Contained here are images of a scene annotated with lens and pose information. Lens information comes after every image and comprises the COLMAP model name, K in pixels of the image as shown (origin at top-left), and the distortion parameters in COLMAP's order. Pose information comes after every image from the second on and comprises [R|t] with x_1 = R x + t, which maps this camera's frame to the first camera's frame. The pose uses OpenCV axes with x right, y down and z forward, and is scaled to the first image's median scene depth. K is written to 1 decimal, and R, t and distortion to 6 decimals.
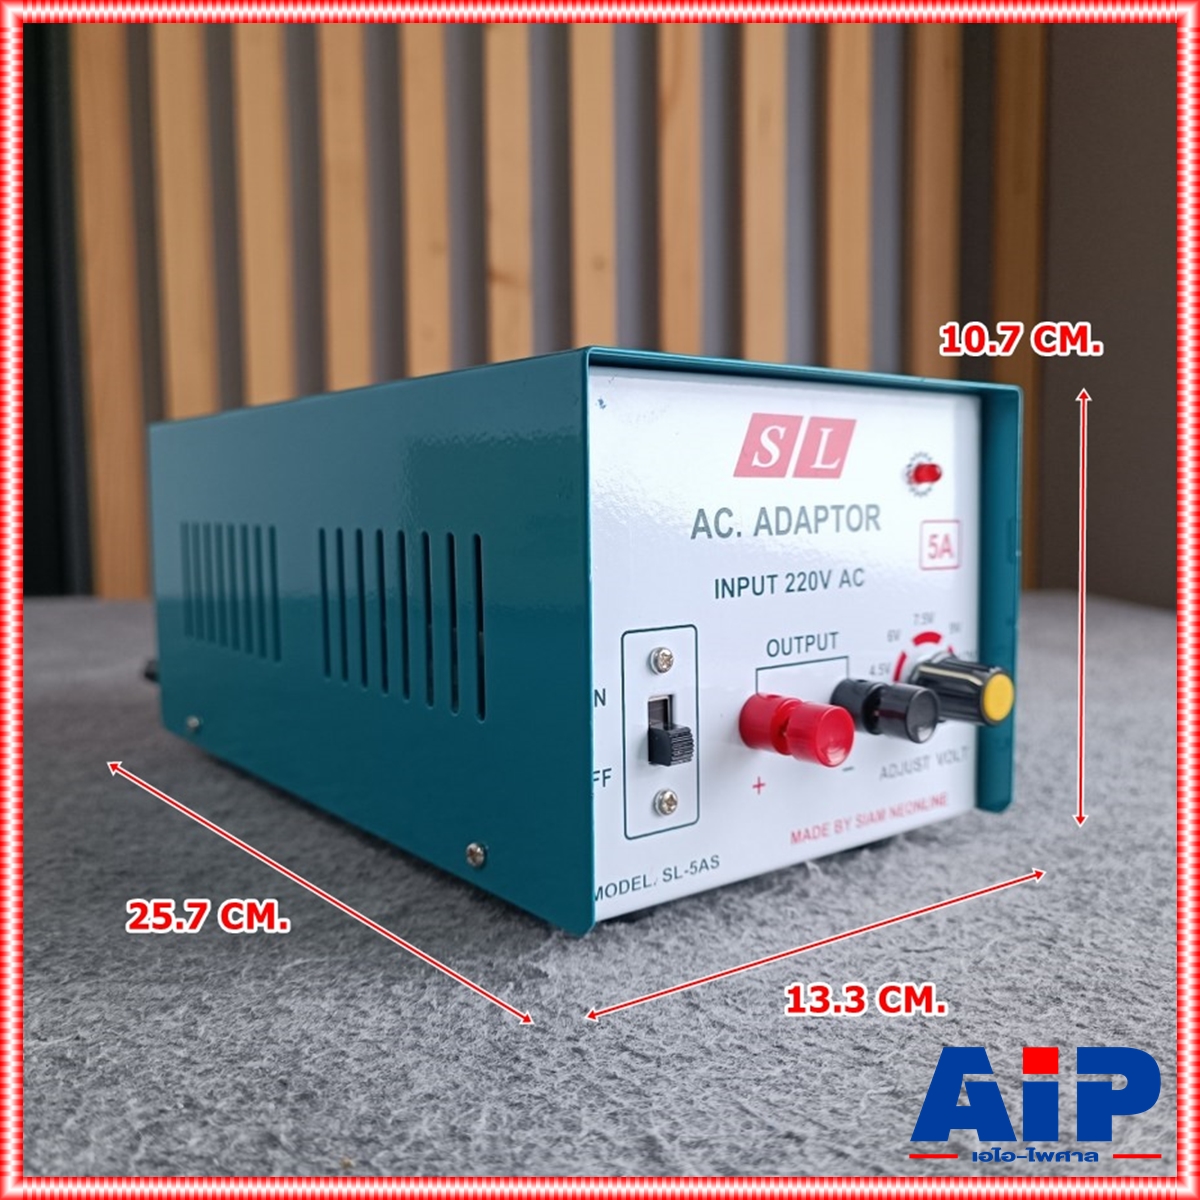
lens RADIAL K [[1161.1, 0, 601.6], [0, 1161.1, 628.4], [0, 0, 1]] dist [0.010384, 0.000000]
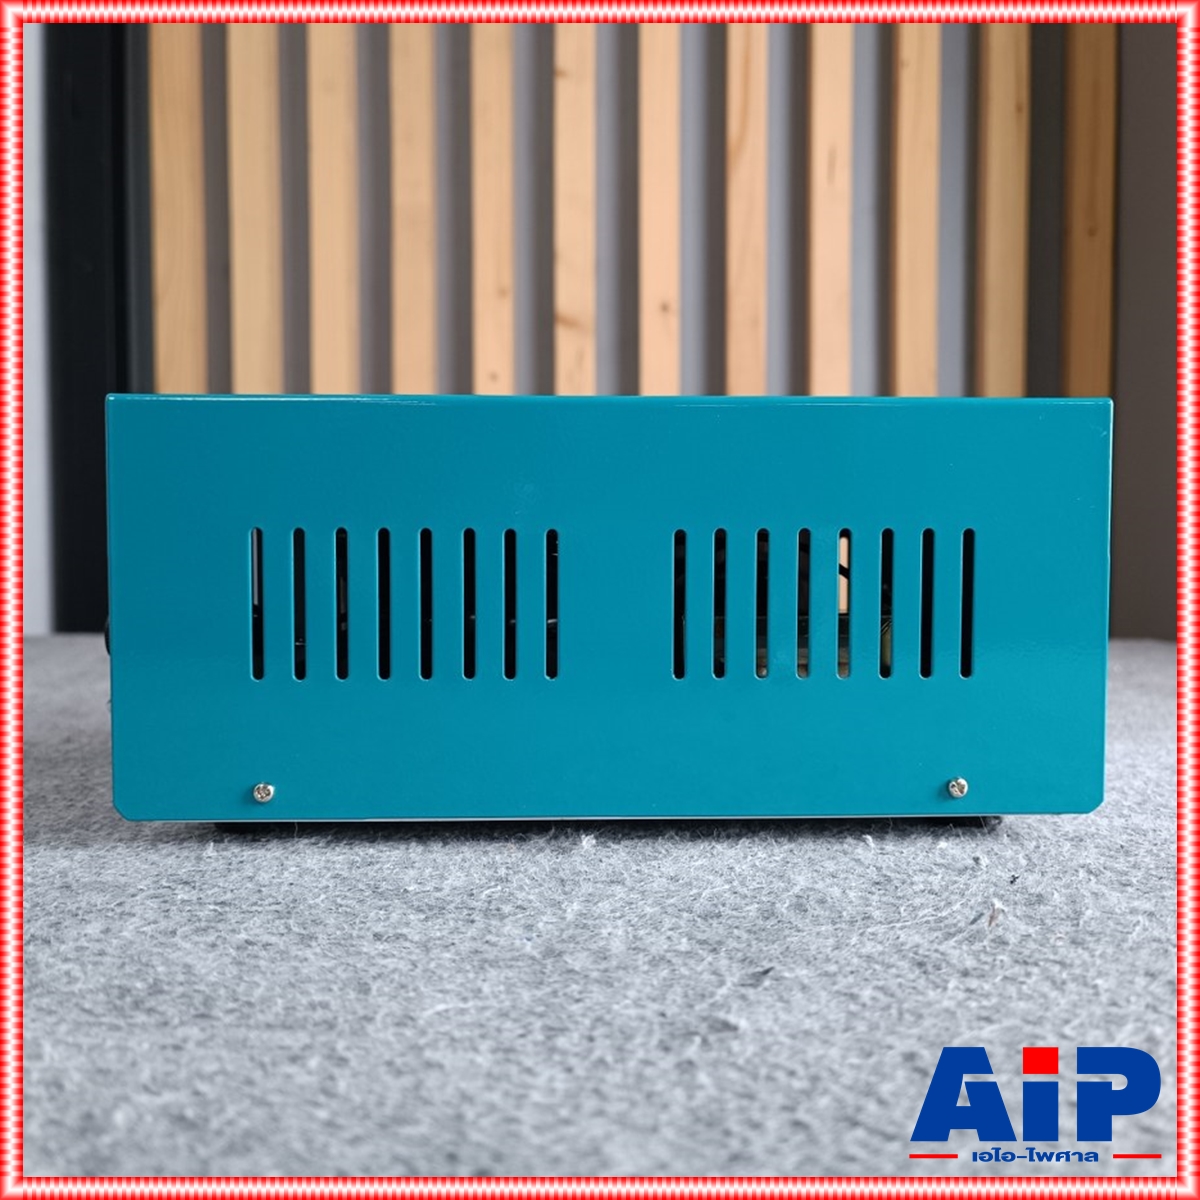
lens RADIAL K [[1161.1, 0, 632.5], [0, 1161.1, 585.0], [0, 0, 1]] dist [0.010384, 0.000000]
pose [[0.999798, 0.017098, -0.010595, -0.130776], [-0.017866, 0.996860, -0.077143, 0.044052], [0.009243, 0.077317, 0.996964, 0.132977]]
